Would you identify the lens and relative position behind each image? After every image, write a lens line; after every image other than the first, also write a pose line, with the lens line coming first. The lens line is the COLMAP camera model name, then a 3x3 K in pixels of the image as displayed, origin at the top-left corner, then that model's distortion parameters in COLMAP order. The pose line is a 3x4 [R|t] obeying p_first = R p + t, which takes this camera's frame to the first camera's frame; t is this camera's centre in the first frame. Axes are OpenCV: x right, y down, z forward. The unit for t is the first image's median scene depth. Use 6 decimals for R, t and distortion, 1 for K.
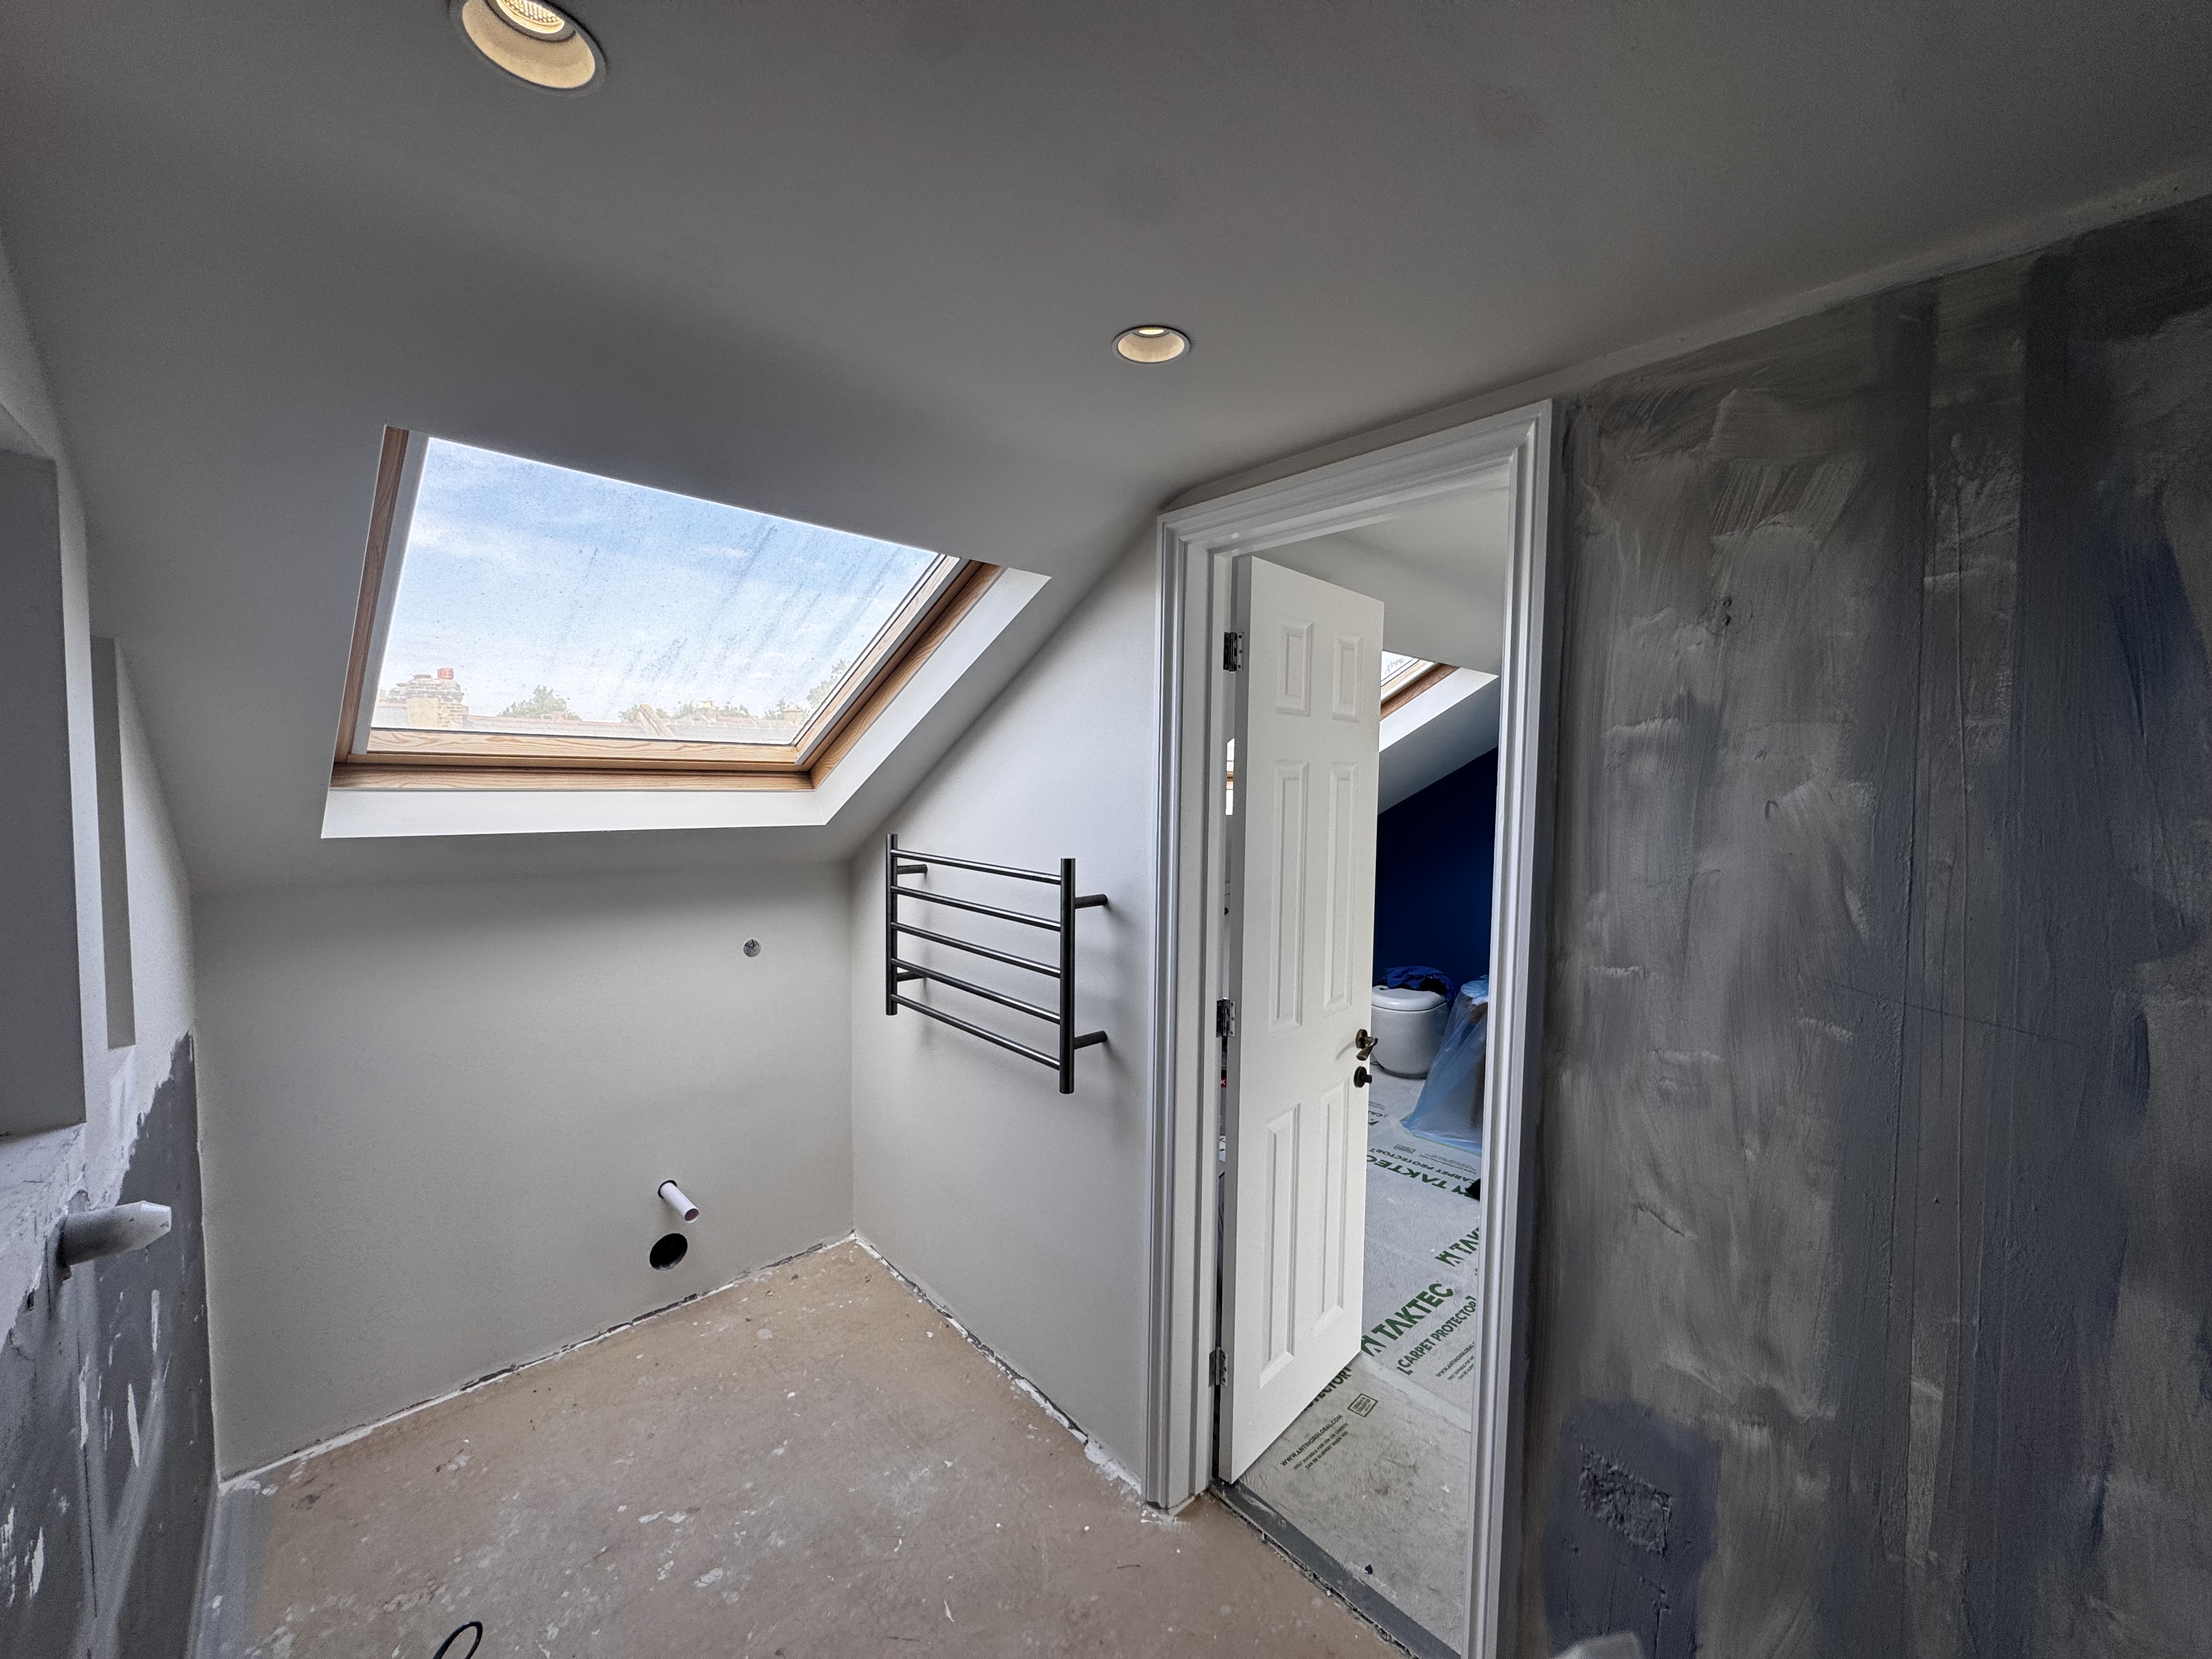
lens RADIAL K [[883.7, 0, 1112.7], [0, 883.7, 823.6], [0, 0, 1]] dist [-0.002798, 0.000192]
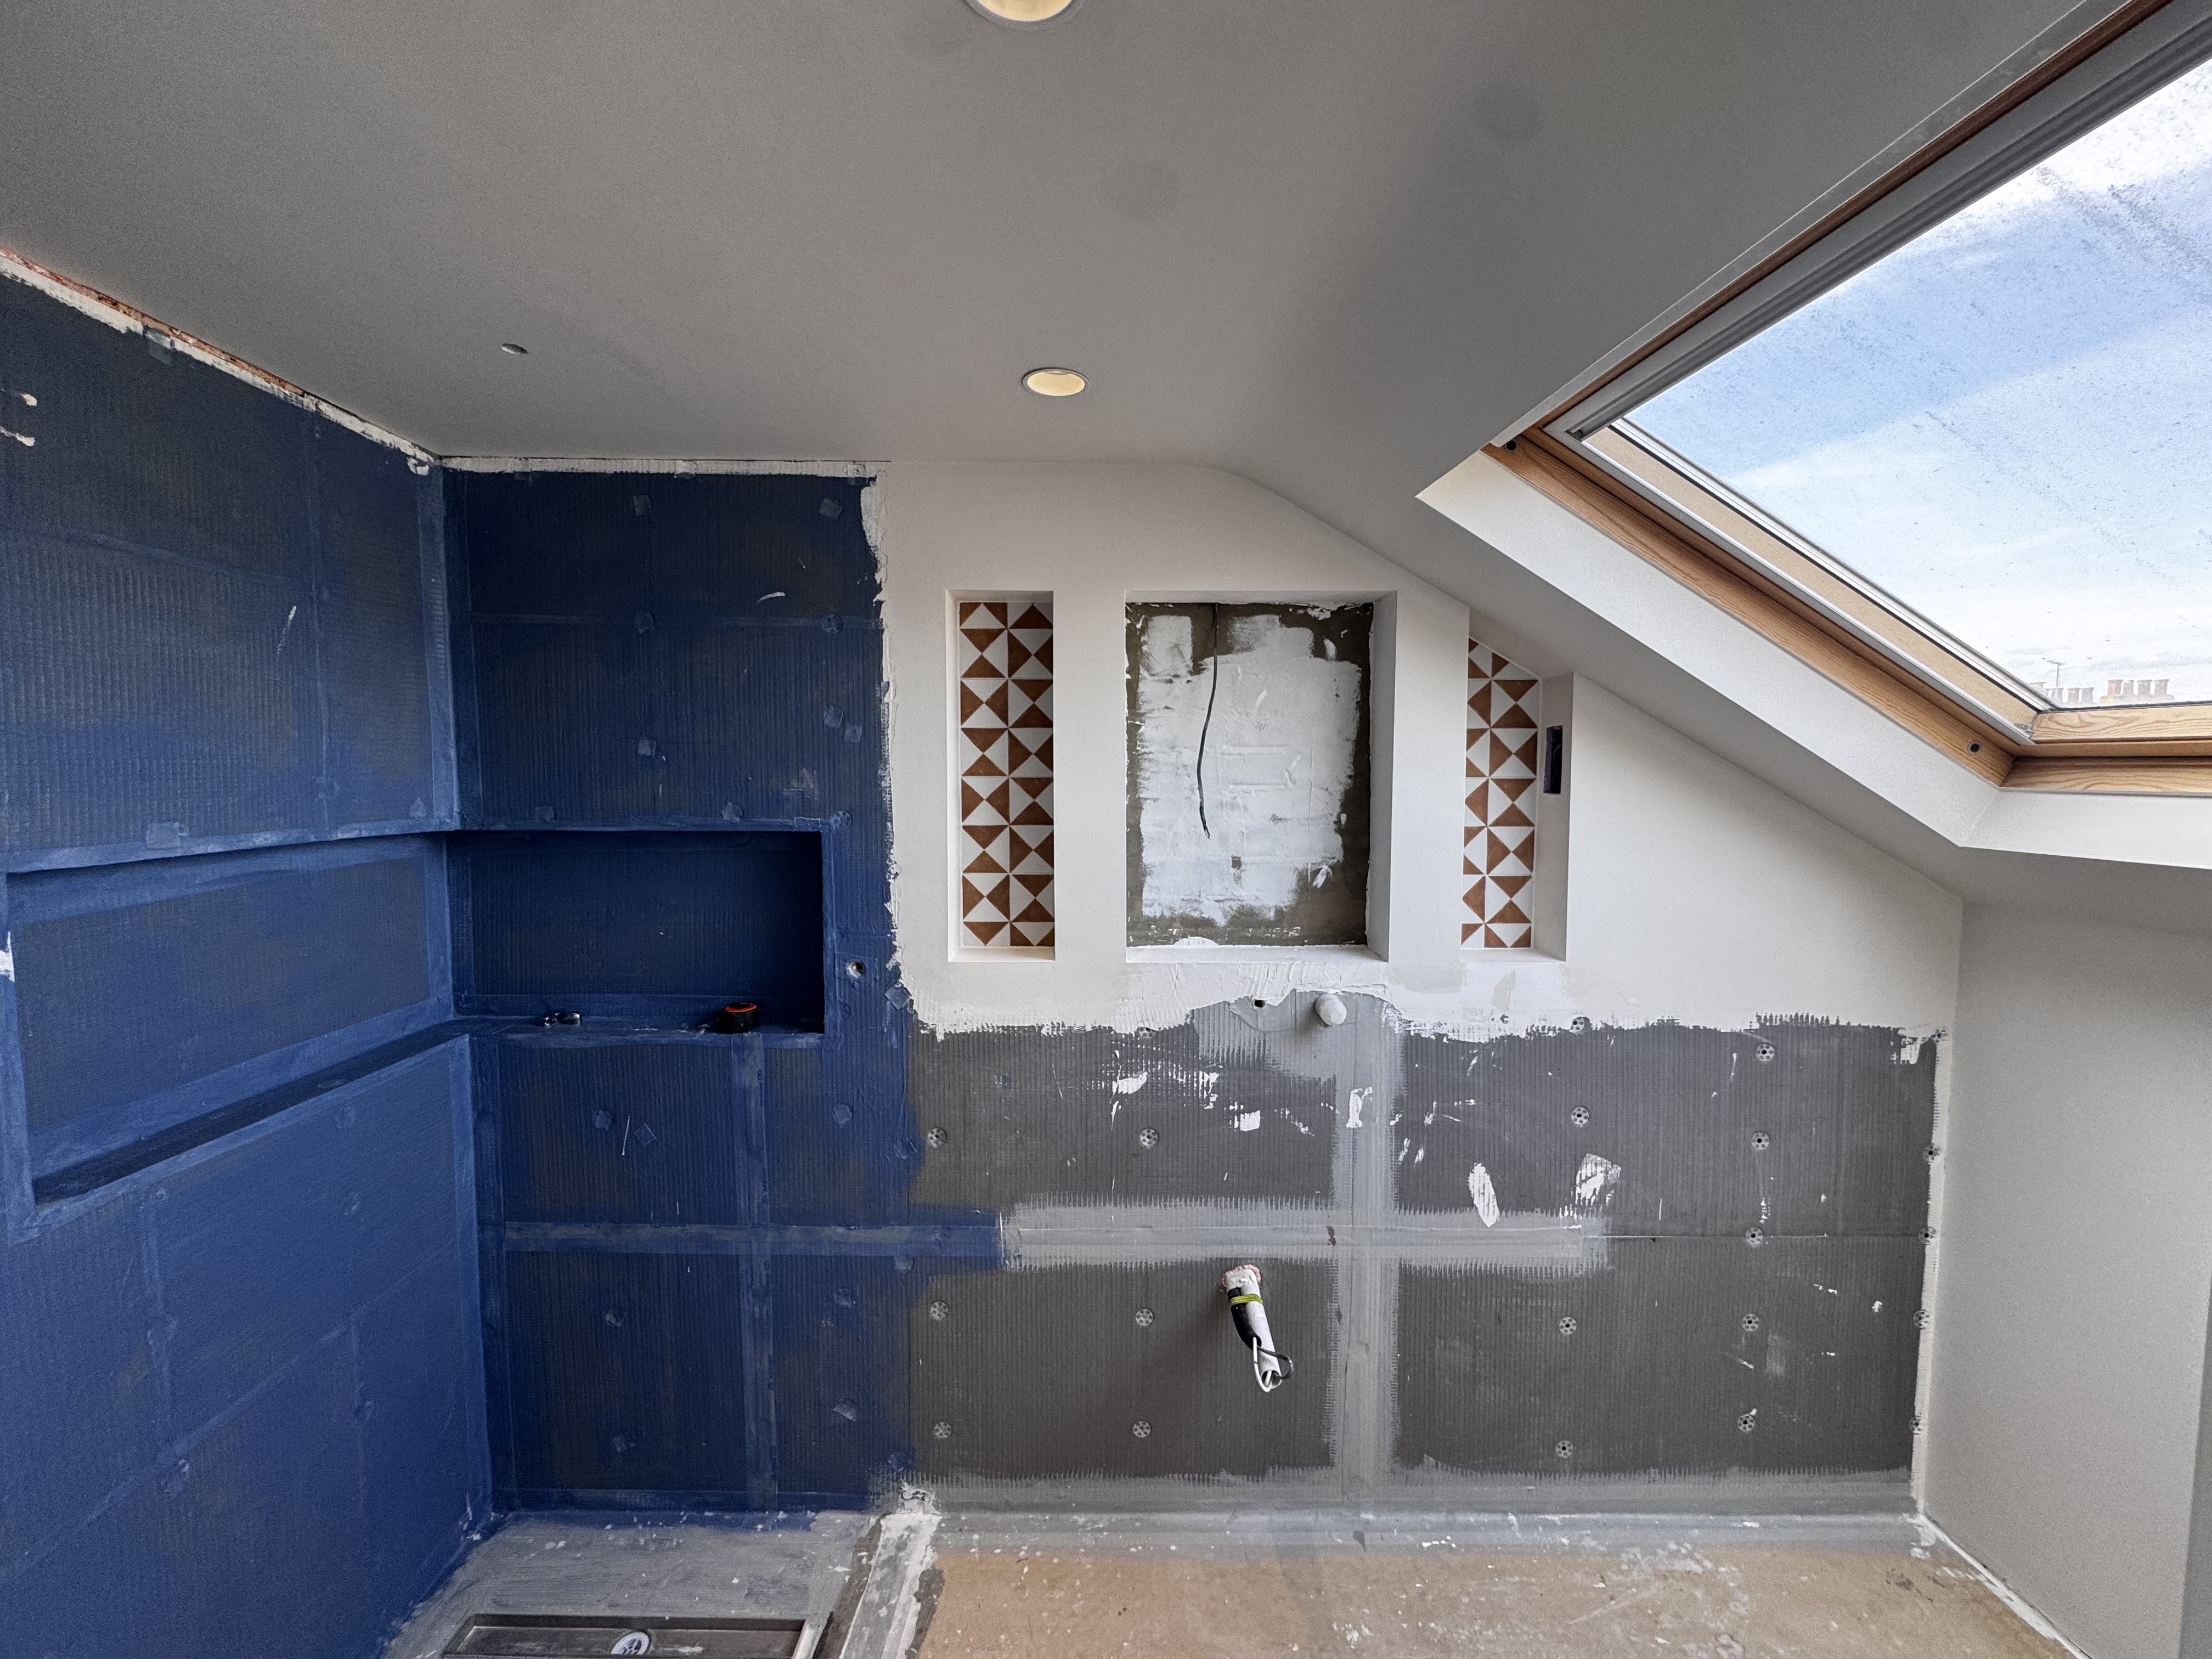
lens RADIAL K [[883.7, 0, 1105.8], [0, 883.7, 826.2], [0, 0, 1]] dist [-0.002798, 0.000192]
pose [[-0.675761, 0.029968, -0.736512, 0.254377], [-0.055495, 0.994269, 0.091373, -0.030905], [0.735029, 0.102619, -0.670225, 0.863584]]
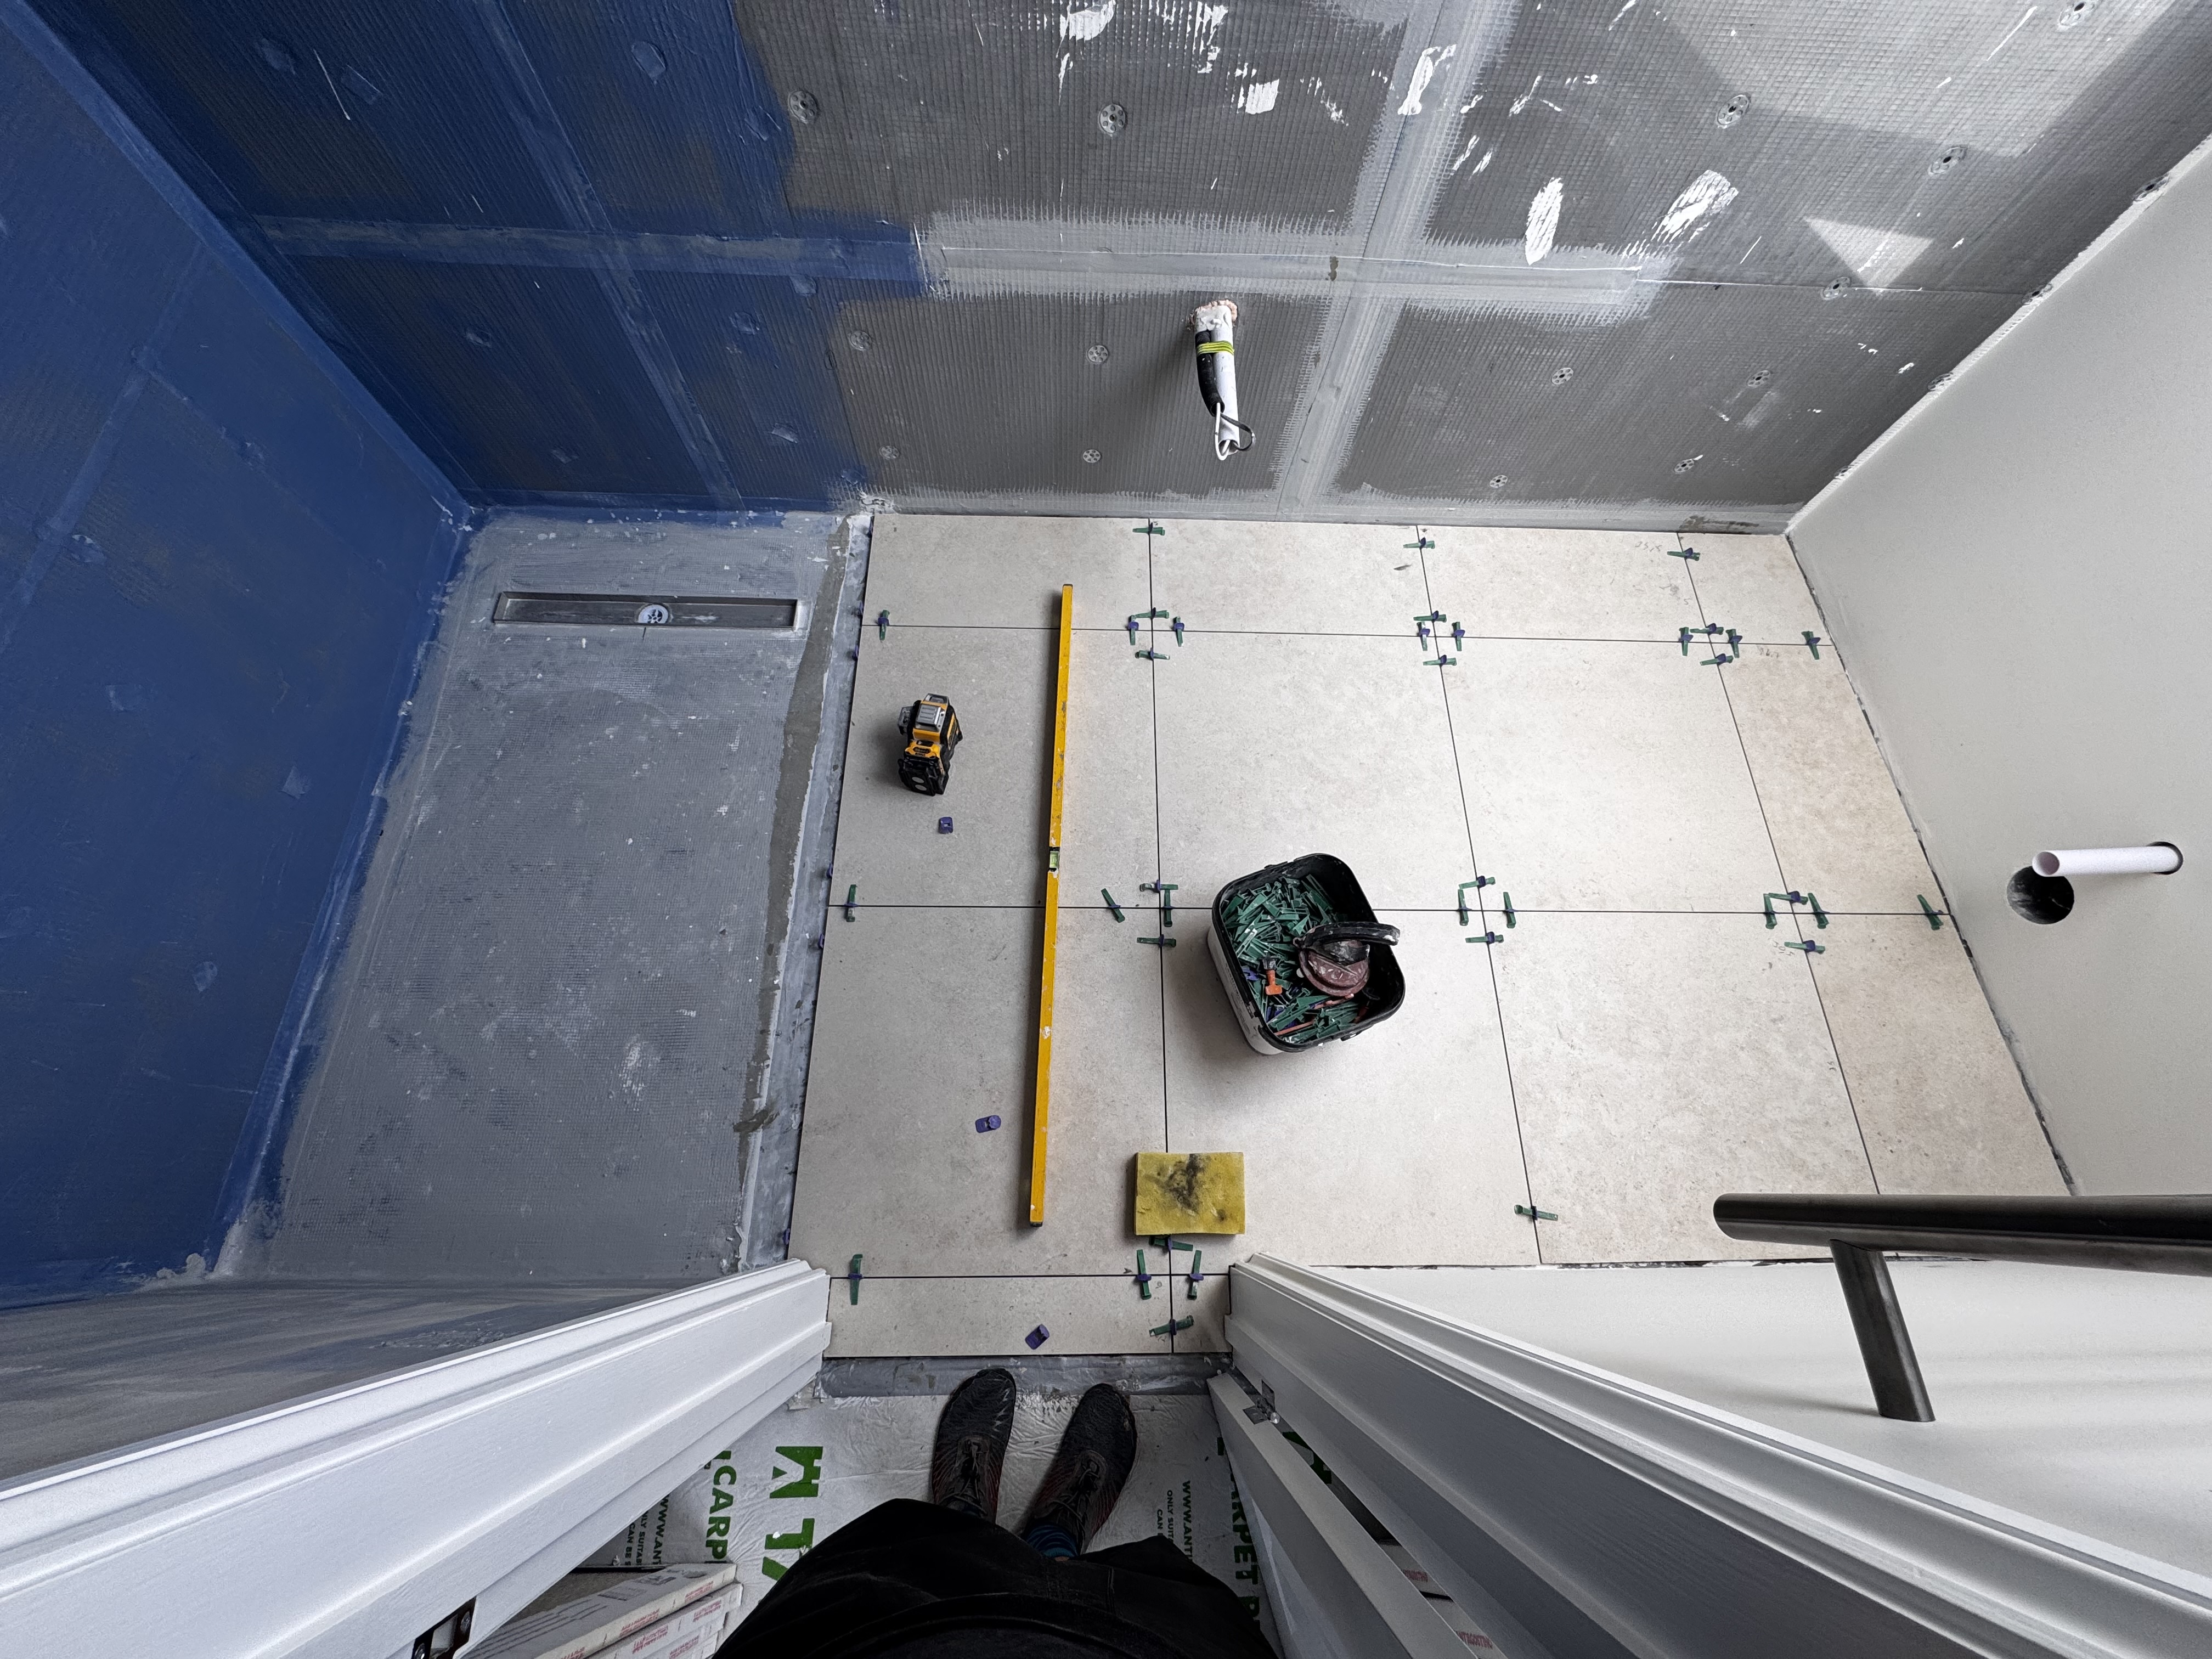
lens RADIAL K [[883.7, 0, 1105.2], [0, 883.7, 835.1], [0, 0, 1]] dist [-0.002798, 0.000192]
pose [[-0.664151, 0.677651, -0.315743, 0.117766], [-0.097918, 0.339855, 0.935367, -0.047611], [0.741159, 0.652141, -0.159361, 0.752952]]
